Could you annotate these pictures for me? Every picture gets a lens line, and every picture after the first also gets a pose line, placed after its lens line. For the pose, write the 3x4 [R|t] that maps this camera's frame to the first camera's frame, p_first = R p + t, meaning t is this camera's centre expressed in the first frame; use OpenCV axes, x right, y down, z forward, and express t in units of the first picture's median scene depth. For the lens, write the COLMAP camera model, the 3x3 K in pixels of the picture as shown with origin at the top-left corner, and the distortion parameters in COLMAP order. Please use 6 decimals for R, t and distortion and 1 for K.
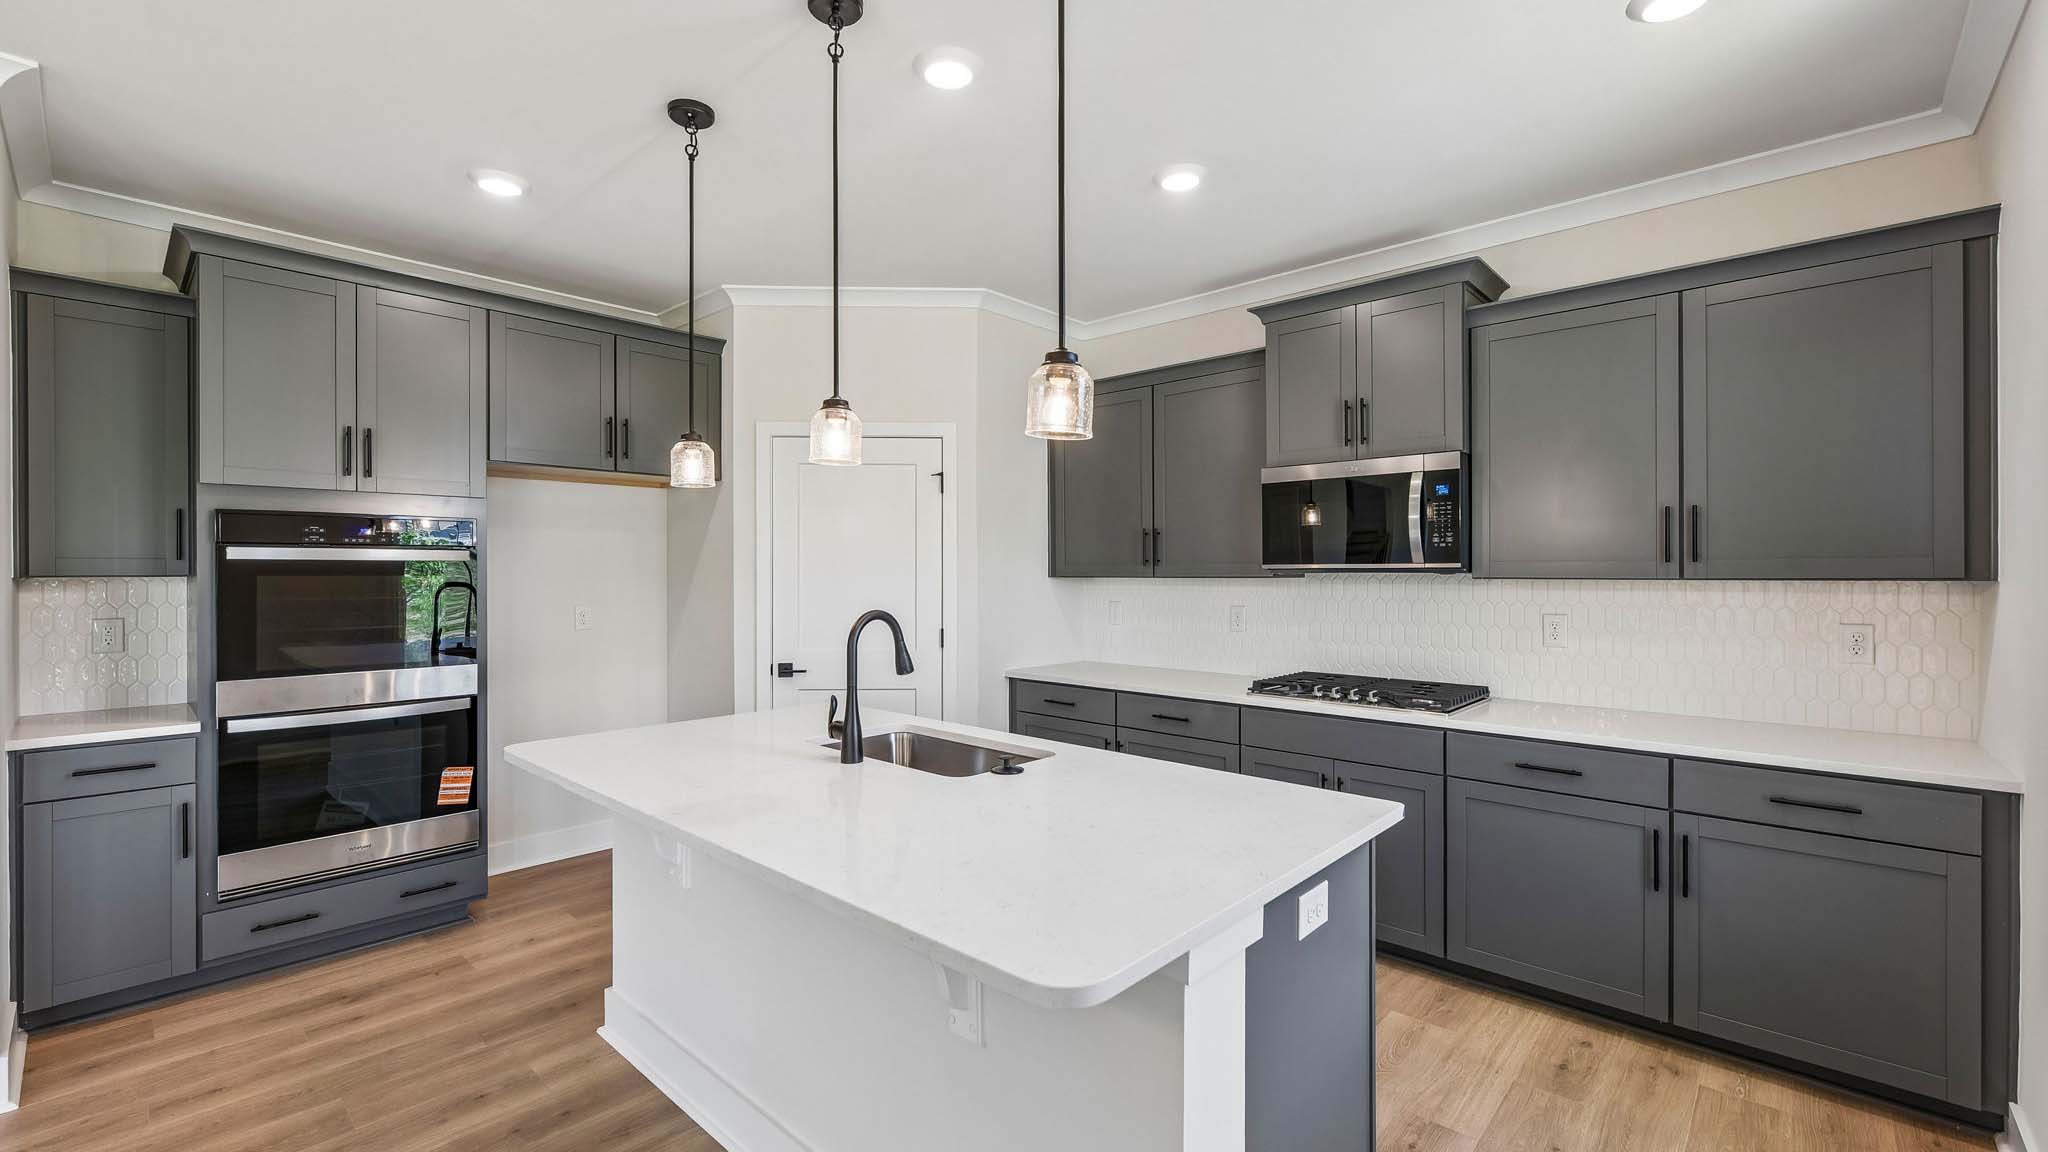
lens RADIAL K [[837.7, 0, 1034.5], [0, 837.7, 574.3], [0, 0, 1]] dist [-0.003271, -0.000733]
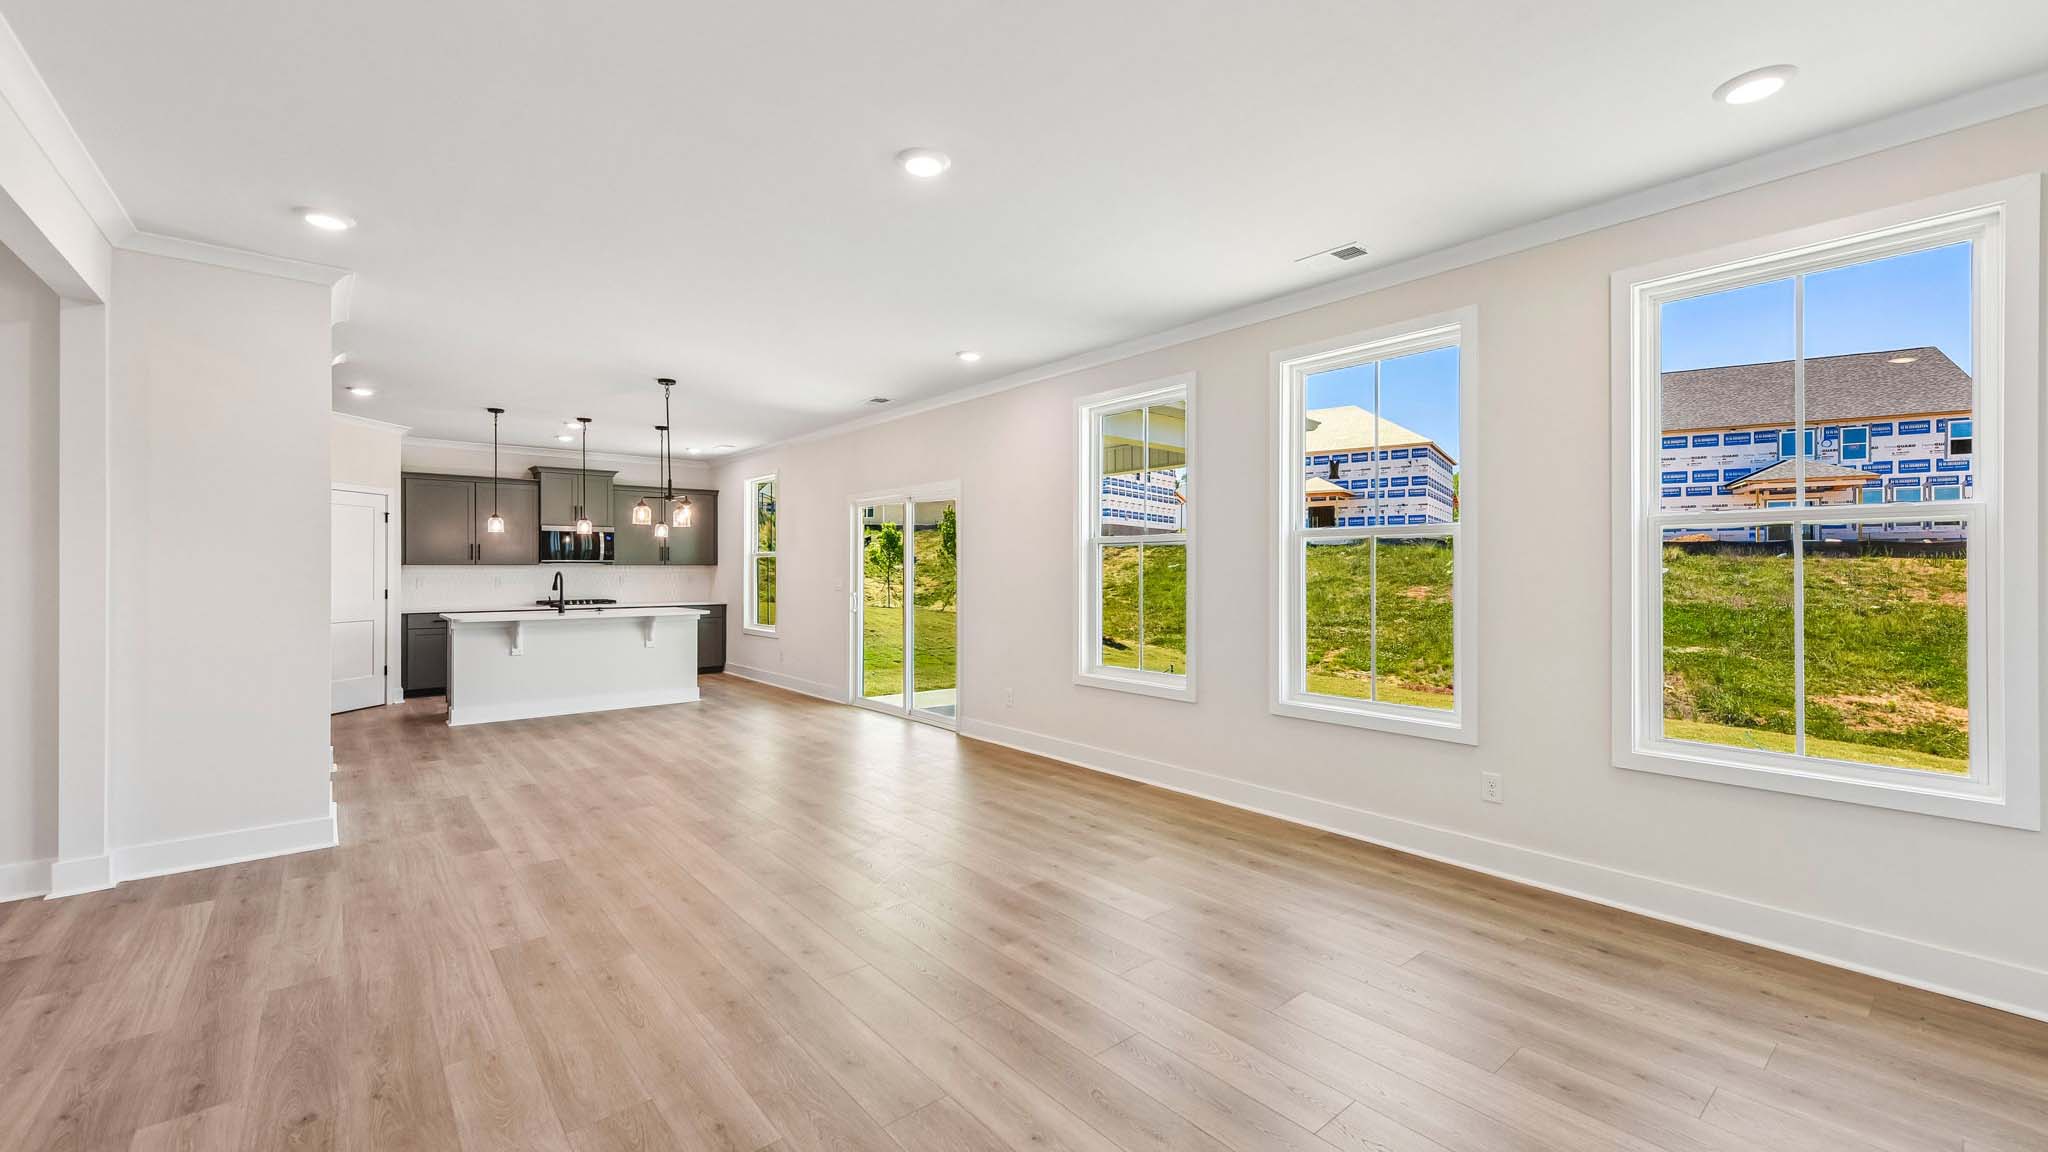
lens RADIAL K [[828.6, 0, 1020.4], [0, 828.6, 574.7], [0, 0, 1]] dist [0.003708, -0.000249]
pose [[0.142605, -0.006390, 0.989759, -2.542874], [0.005499, 0.999969, 0.005664, 0.034668], [-0.989764, 0.004635, 0.142636, -1.087039]]
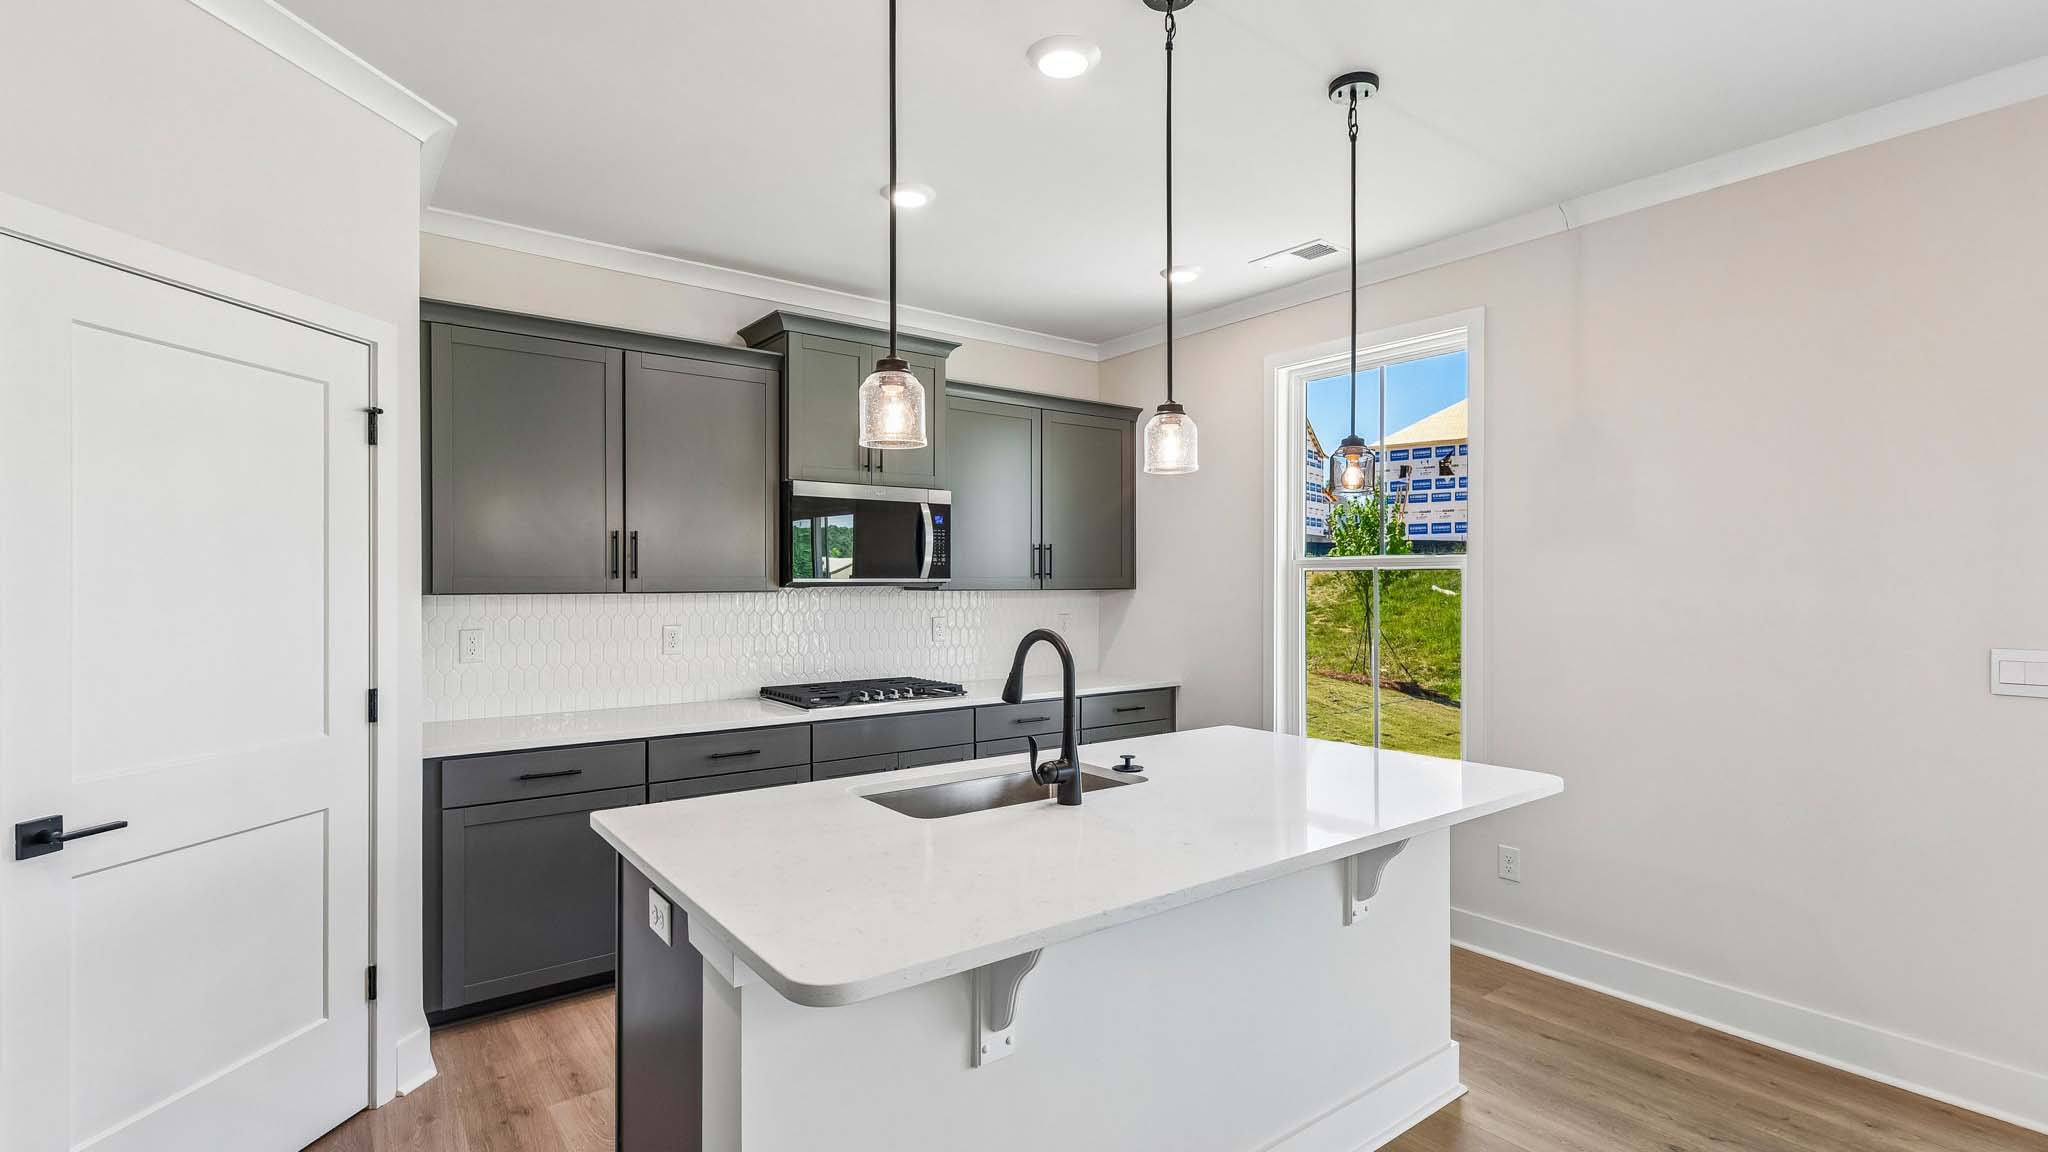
lens RADIAL K [[911.0, 0, 1014.2], [0, 911.0, 590.4], [0, 0, 1]] dist [0.005222, 0.001017]
pose [[0.193528, -0.007074, 0.981069, -0.844685], [0.005317, 0.999967, 0.006161, -0.002862], [-0.981080, 0.004024, 0.193559, 0.627093]]
